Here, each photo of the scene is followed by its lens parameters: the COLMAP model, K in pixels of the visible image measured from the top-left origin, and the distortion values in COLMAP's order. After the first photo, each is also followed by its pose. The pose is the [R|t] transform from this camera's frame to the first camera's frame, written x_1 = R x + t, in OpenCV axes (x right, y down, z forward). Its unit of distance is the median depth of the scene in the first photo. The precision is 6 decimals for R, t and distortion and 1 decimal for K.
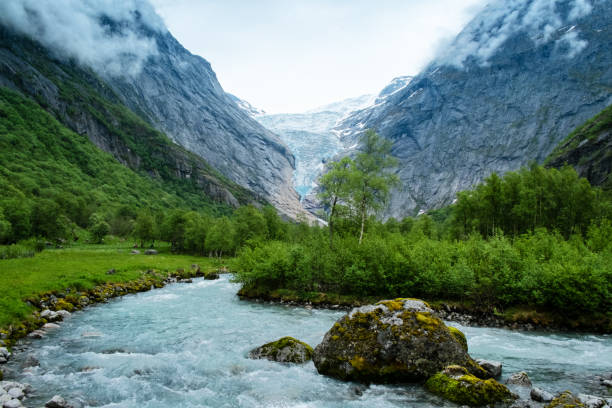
lens RADIAL K [[497.3, 0, 295.7], [0, 497.3, 205.7], [0, 0, 1]] dist [-0.054008, -0.005112]
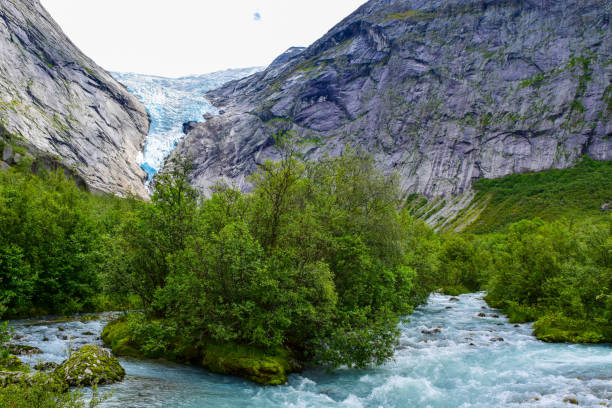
lens RADIAL K [[497.3, 0, 295.7], [0, 497.3, 205.7], [0, 0, 1]] dist [-0.054008, -0.005112]
pose [[0.954788, 0.090851, 0.283065, 0.017329], [-0.083850, 0.995799, -0.036777, 0.024164], [-0.285217, 0.011379, 0.958395, 0.417100]]
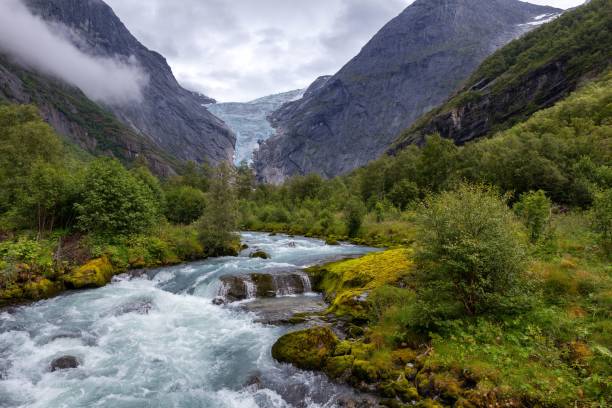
lens RADIAL K [[404.8, 0, 306.0], [0, 404.8, 204.0], [0, 0, 1]] dist [-0.032735, 0.003645]
pose [[0.989519, -0.000552, 0.144400, 0.030187], [-0.008760, 0.997921, 0.063845, -0.001706], [-0.144135, -0.064441, 0.987458, -0.043569]]
